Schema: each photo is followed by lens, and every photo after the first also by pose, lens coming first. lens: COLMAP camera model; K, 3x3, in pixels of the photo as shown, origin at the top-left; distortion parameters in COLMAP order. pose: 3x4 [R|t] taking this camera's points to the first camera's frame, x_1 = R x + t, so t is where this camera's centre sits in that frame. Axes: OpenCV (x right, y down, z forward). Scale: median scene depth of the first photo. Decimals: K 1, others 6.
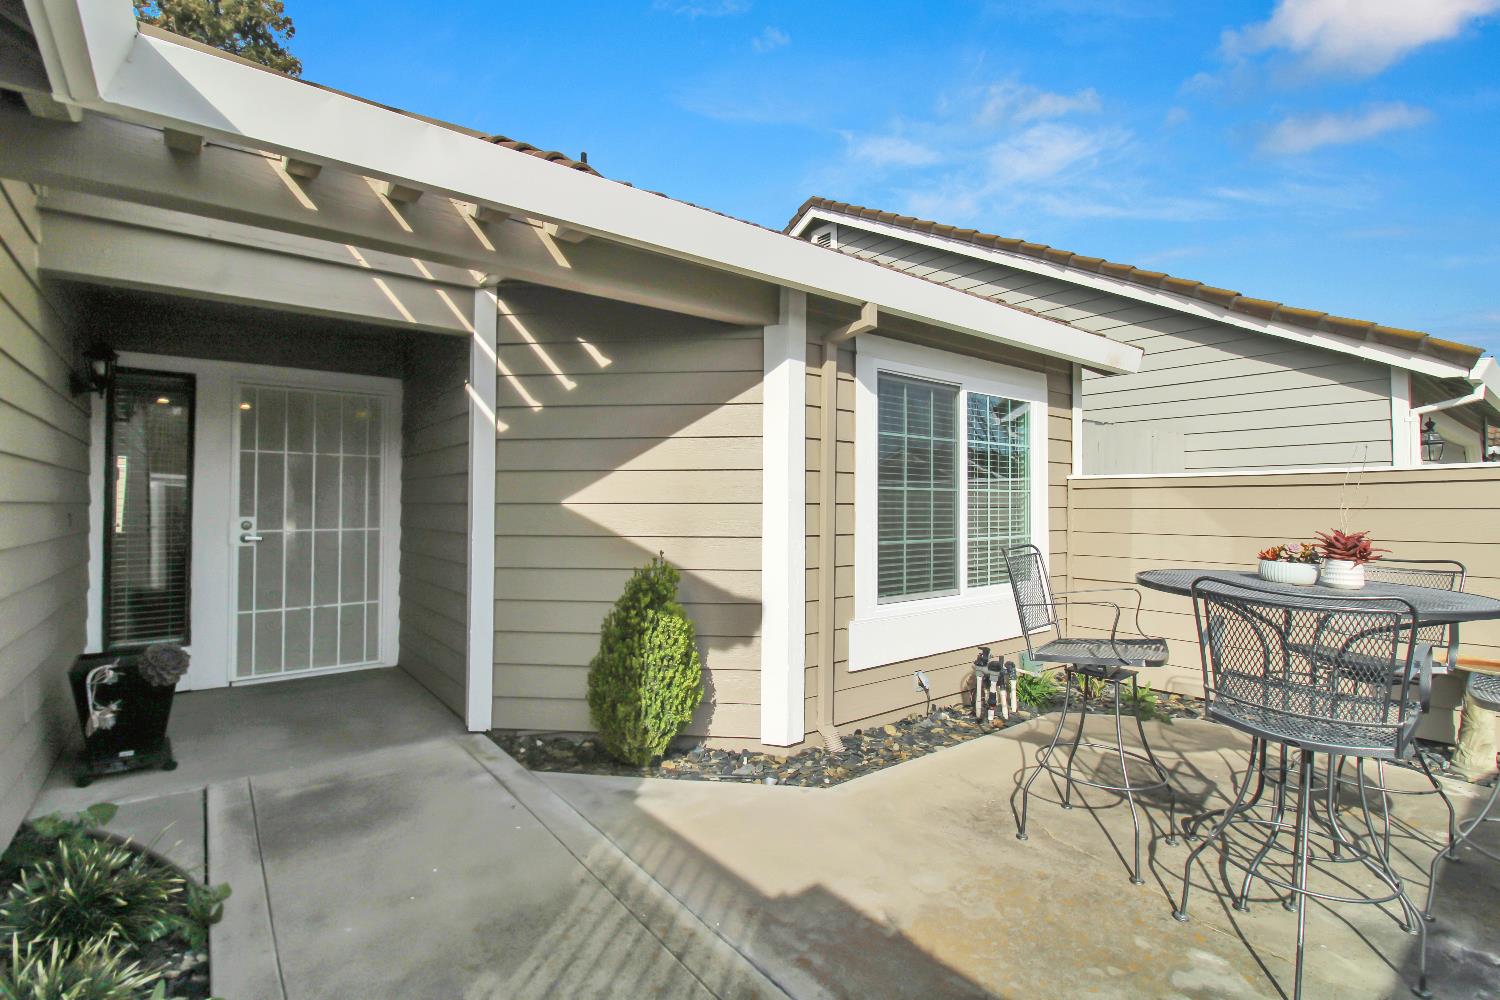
lens RADIAL K [[713.6, 0, 754.4], [0, 713.6, 491.1], [0, 0, 1]] dist [-0.001146, -0.013101]
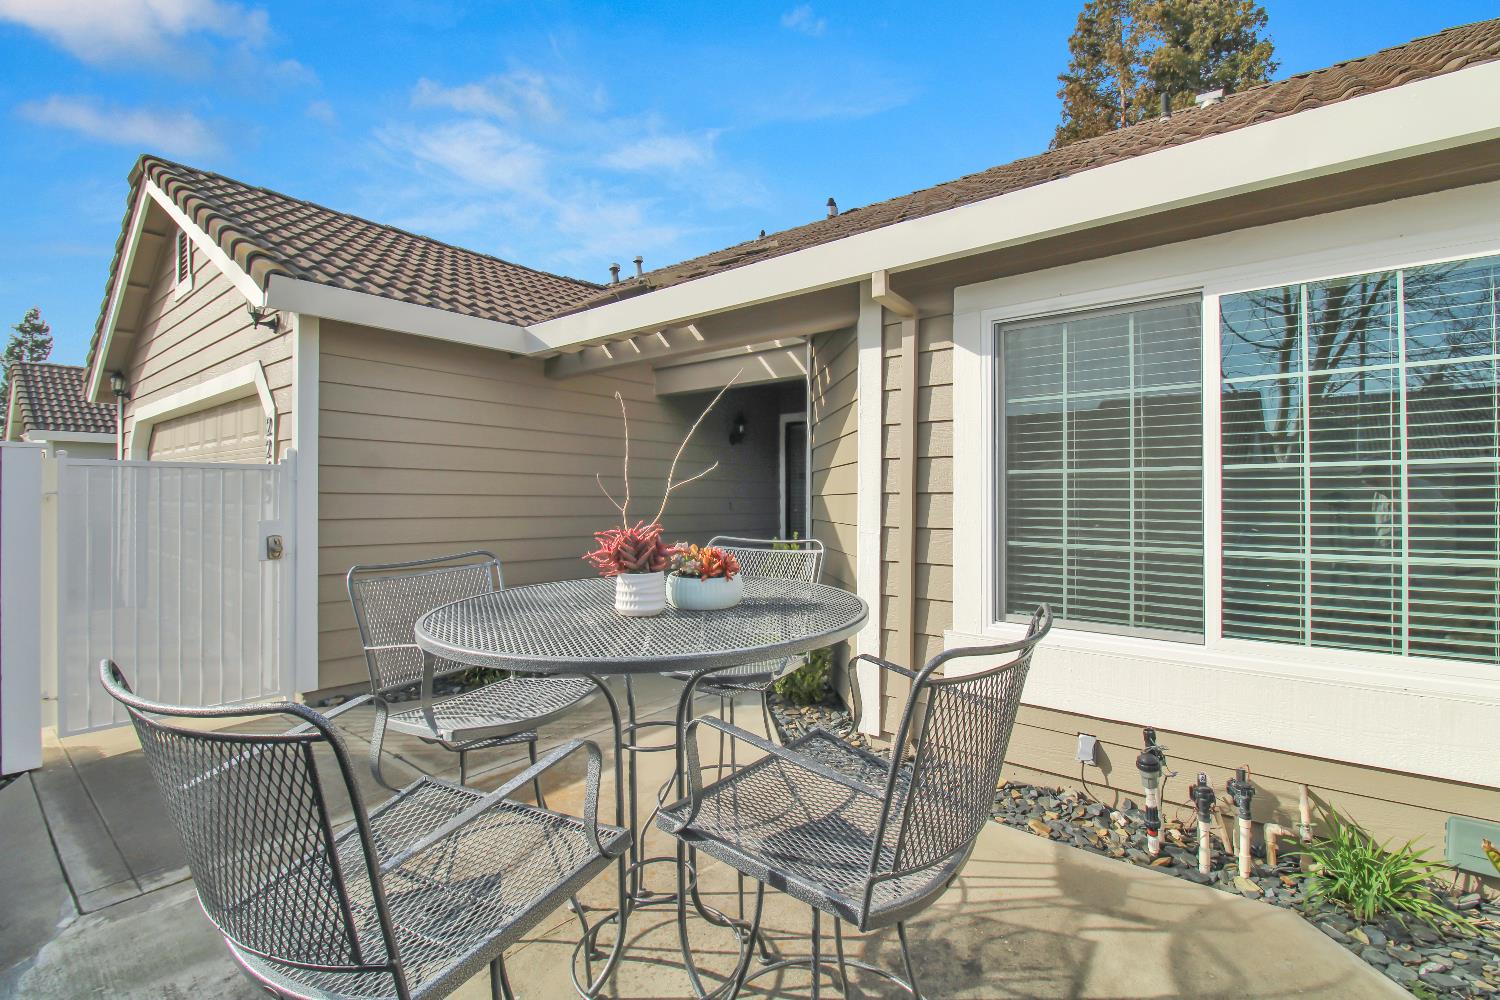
lens RADIAL K [[713.6, 0, 754.4], [0, 713.6, 491.1], [0, 0, 1]] dist [-0.001146, -0.013101]
pose [[0.182835, -0.015715, -0.983018, 0.881197], [0.020448, 0.999717, -0.012179, 0.019371], [0.982931, -0.017874, 0.183105, 0.585986]]
